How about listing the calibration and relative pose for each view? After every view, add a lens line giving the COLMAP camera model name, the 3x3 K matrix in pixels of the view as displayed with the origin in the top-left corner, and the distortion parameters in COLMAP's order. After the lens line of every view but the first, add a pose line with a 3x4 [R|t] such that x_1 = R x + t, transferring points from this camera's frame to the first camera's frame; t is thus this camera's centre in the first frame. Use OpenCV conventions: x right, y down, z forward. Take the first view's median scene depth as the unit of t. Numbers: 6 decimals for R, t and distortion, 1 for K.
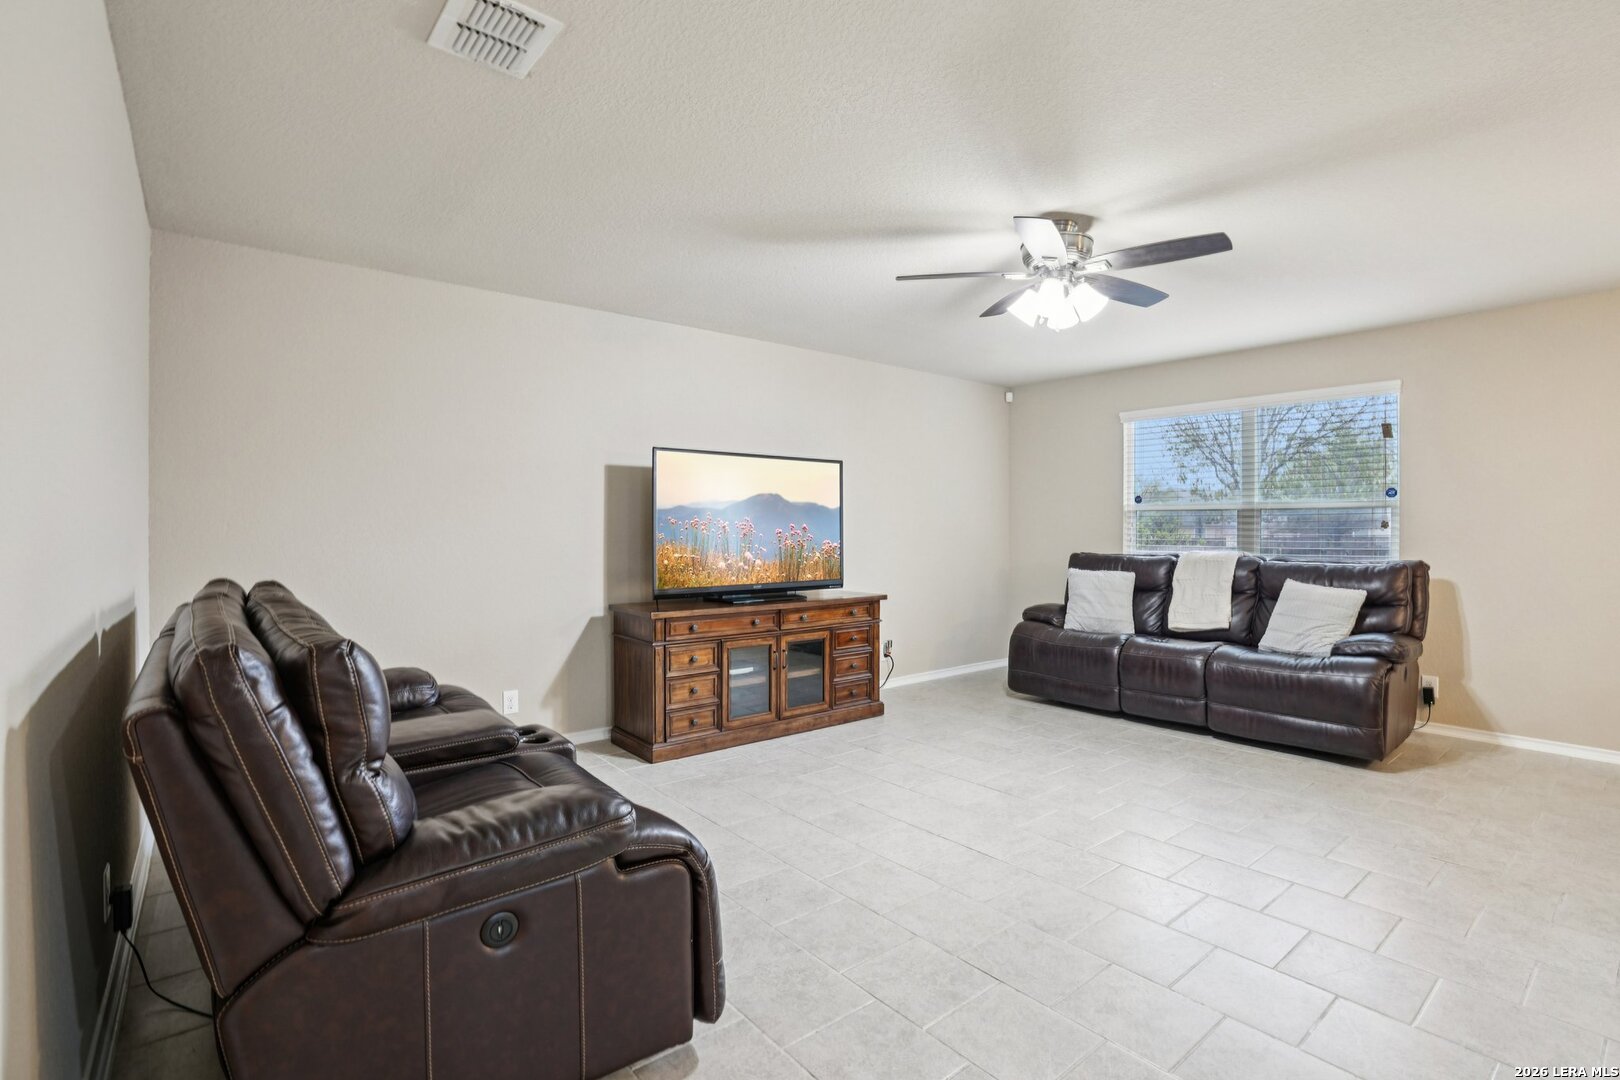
lens RADIAL K [[778.3, 0, 812.7], [0, 778.3, 528.3], [0, 0, 1]] dist [-0.017568, 0.000211]
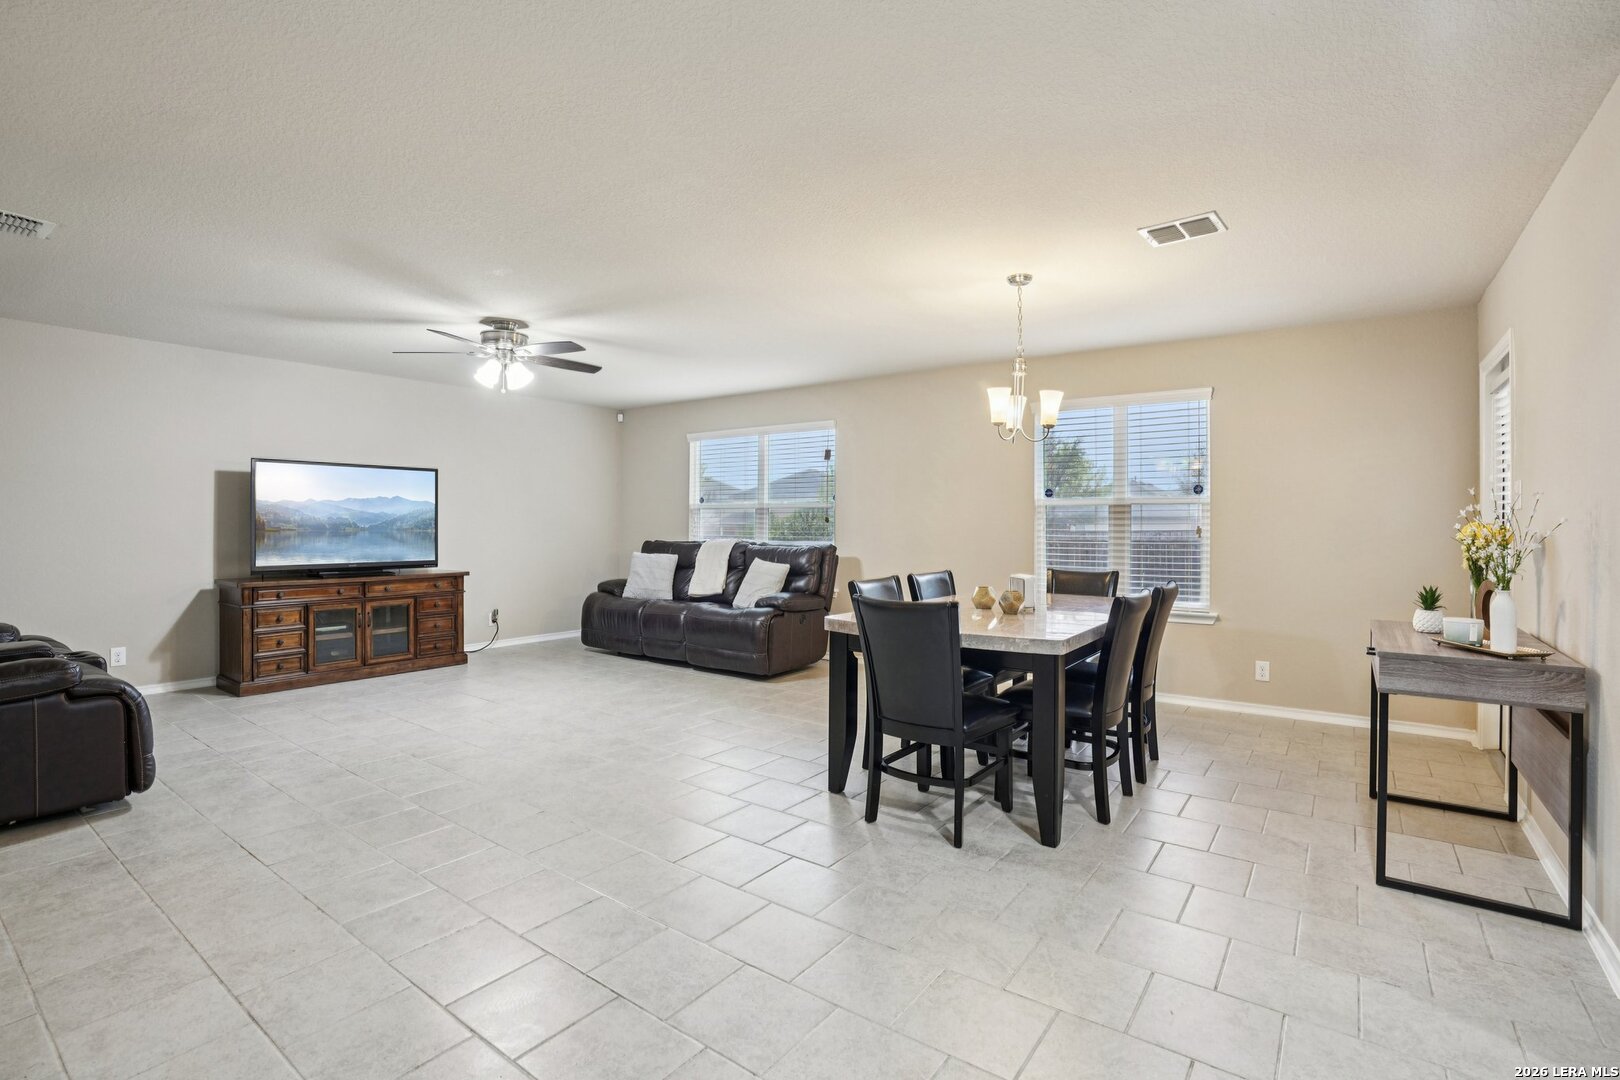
lens RADIAL K [[778.0, 0, 783.6], [0, 778.0, 522.5], [0, 0, 1]] dist [-0.000581, 0.000337]
pose [[0.979823, 0.004041, 0.199824, 0.394547], [-0.003805, 0.999992, -0.001569, 0.002699], [-0.199829, 0.000777, 0.979831, -0.441744]]
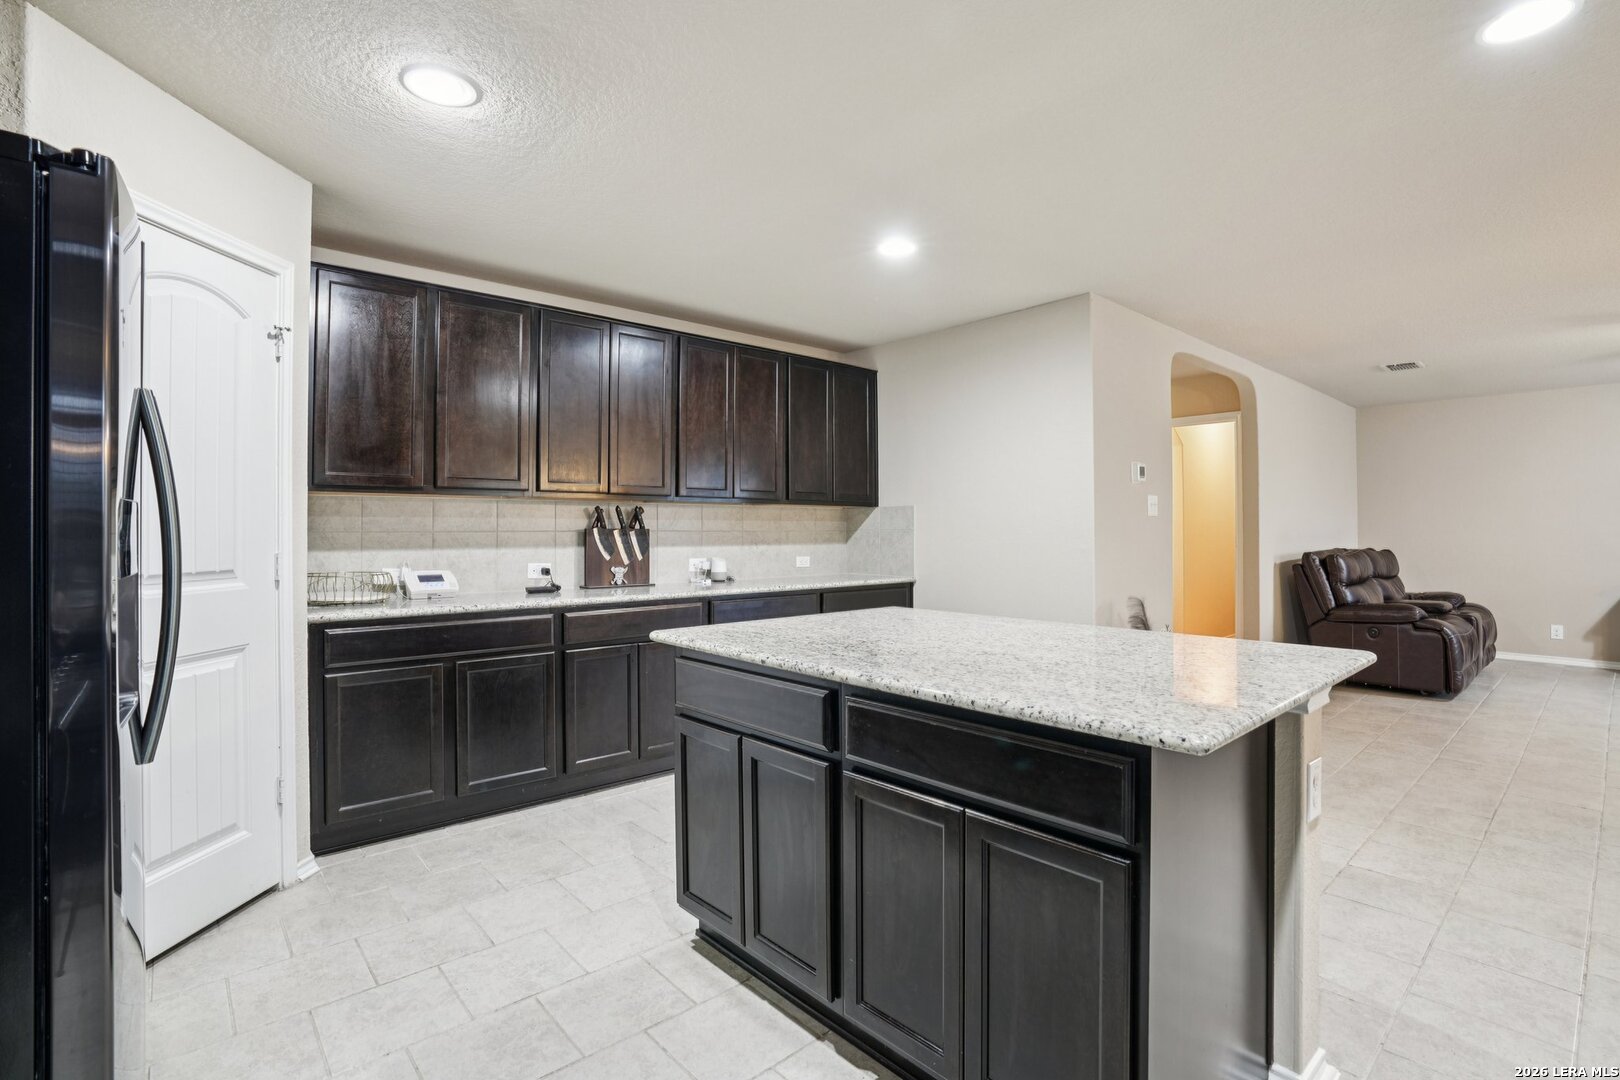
lens RADIAL K [[778.3, 0, 812.7], [0, 778.3, 528.3], [0, 0, 1]] dist [-0.017568, 0.000211]
pose [[0.041650, 0.007188, -0.999106, 1.152040], [-0.006953, 0.999952, 0.006904, -0.006121], [0.999108, 0.006659, 0.041698, -0.684226]]
